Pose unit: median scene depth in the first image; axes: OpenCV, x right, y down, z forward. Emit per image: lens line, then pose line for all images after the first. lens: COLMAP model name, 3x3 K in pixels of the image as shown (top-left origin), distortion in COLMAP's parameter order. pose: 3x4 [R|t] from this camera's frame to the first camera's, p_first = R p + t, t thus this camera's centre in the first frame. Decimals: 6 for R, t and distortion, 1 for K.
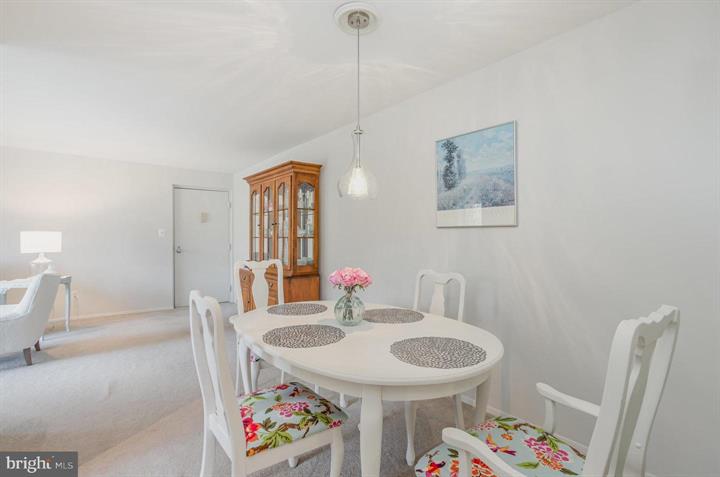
lens RADIAL K [[352.5, 0, 366.8], [0, 352.5, 235.4], [0, 0, 1]] dist [-0.001129, 0.000062]
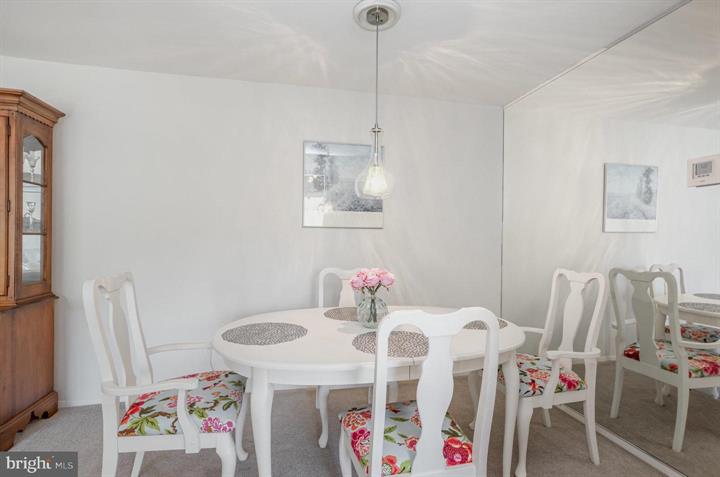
lens RADIAL K [[352.3, 0, 360.0], [0, 352.3, 238.5], [0, 0, 1]] dist [-0.048841, 0.027145]
pose [[0.442794, 0.005443, 0.896607, -0.661144], [-0.015209, 0.999883, 0.001441, 0.008034], [-0.896494, -0.014275, 0.442826, 0.438191]]
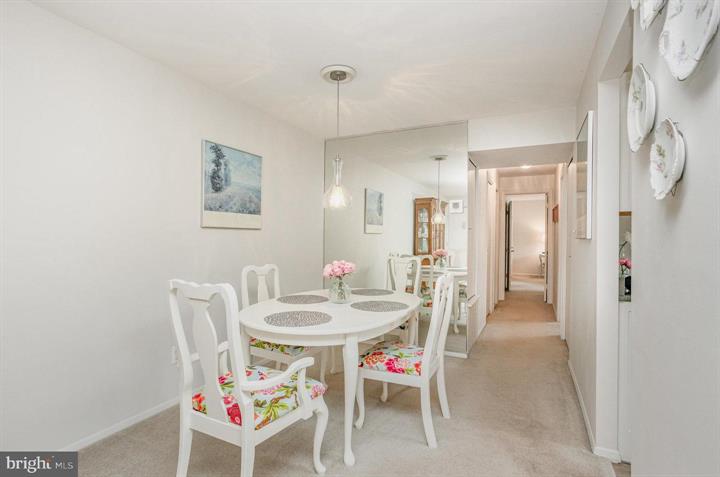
lens RADIAL K [[352.3, 0, 360.0], [0, 352.3, 238.5], [0, 0, 1]] dist [-0.048841, 0.027145]
pose [[-0.411643, -0.000905, 0.911345, -0.919100], [-0.008489, 0.999960, -0.002842, 0.008812], [-0.911306, -0.008906, -0.411634, 1.059578]]
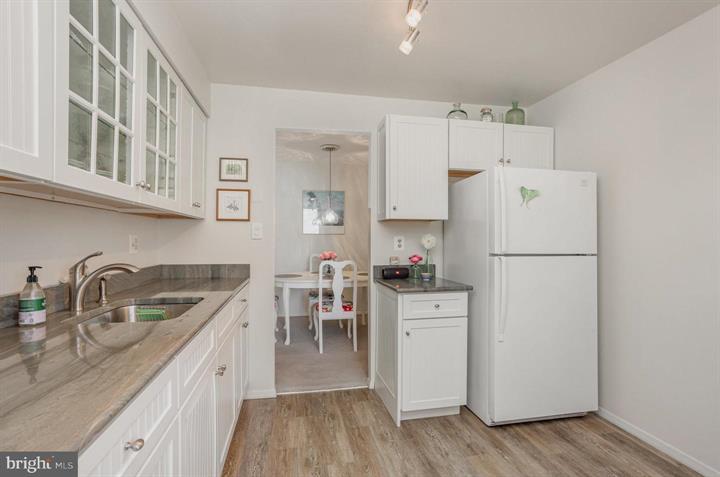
lens RADIAL K [[352.3, 0, 360.0], [0, 352.3, 238.5], [0, 0, 1]] dist [-0.048841, 0.027145]
pose [[0.481031, 0.001849, 0.876702, -1.480544], [-0.002314, 0.999997, -0.000839, 0.004623], [-0.876701, -0.001625, 0.481034, -0.258030]]
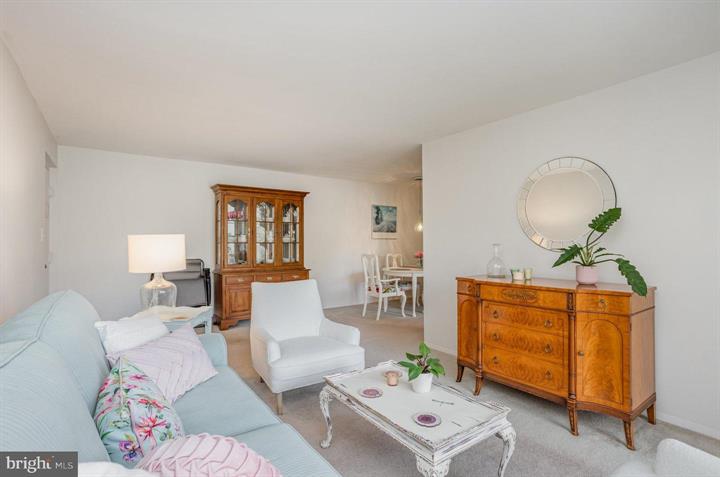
lens RADIAL K [[352.3, 0, 360.0], [0, 352.3, 238.5], [0, 0, 1]] dist [-0.048841, 0.027145]
pose [[0.063130, 0.005603, 0.997990, -2.483440], [0.003398, 0.999977, -0.005829, -0.011530], [-0.998000, 0.003759, 0.063109, 0.983874]]
